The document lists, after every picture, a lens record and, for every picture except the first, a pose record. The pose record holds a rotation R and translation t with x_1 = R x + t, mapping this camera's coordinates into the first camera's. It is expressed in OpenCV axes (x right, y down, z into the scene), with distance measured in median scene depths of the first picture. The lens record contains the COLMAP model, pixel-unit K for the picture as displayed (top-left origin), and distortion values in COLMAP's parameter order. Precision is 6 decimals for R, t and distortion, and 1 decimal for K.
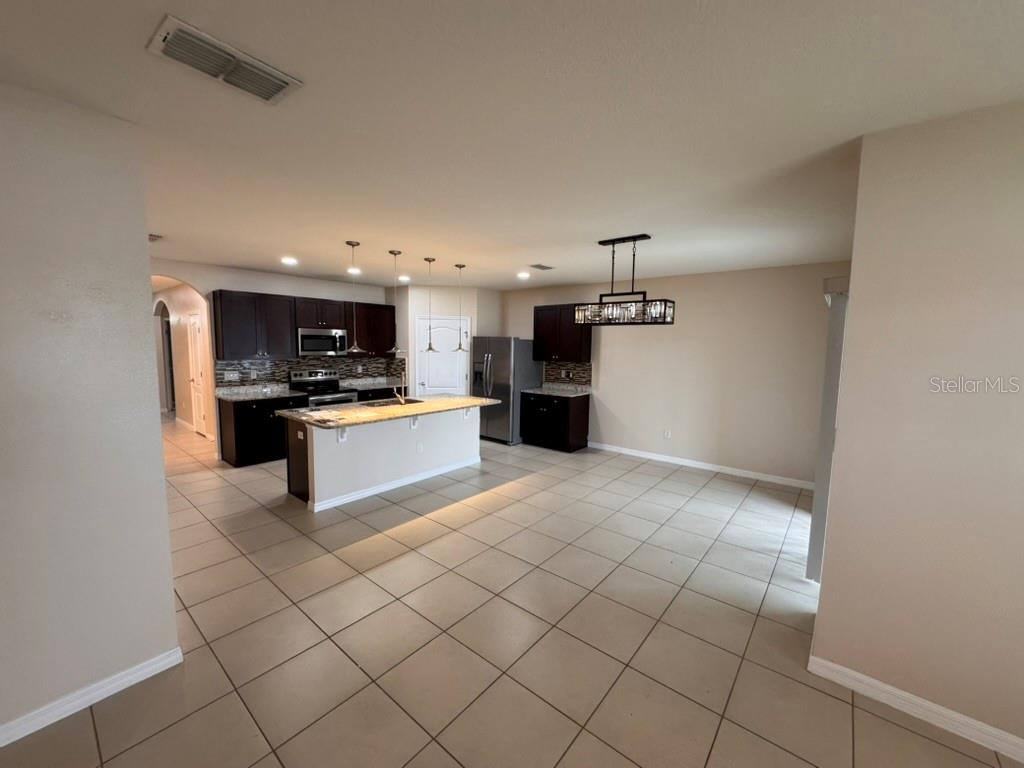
lens RADIAL K [[407.6, 0, 513.4], [0, 407.6, 381.9], [0, 0, 1]] dist [-0.000183, 0.000348]
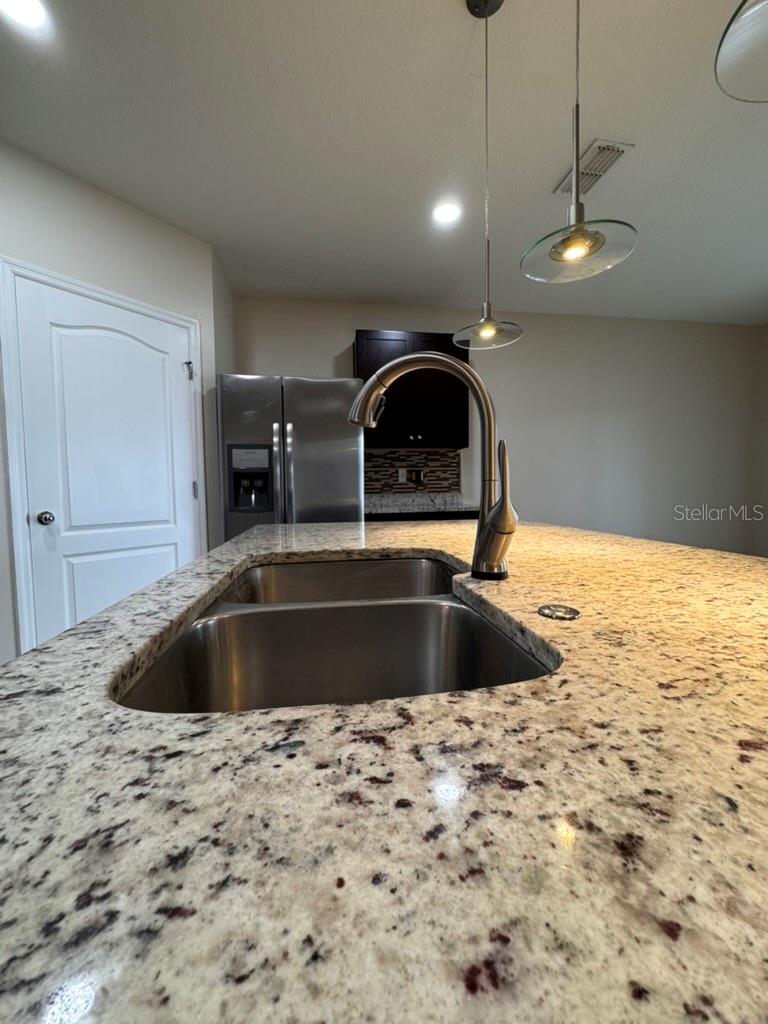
lens RADIAL K [[407.6, 0, 385.7], [0, 407.6, 508.8], [0, 0, 1]] dist [-0.000183, 0.000348]
pose [[0.650993, -0.062383, 0.756516, -0.287601], [0.093043, 0.995660, 0.002038, 0.019681], [-0.753360, 0.069061, 0.653972, 0.673374]]
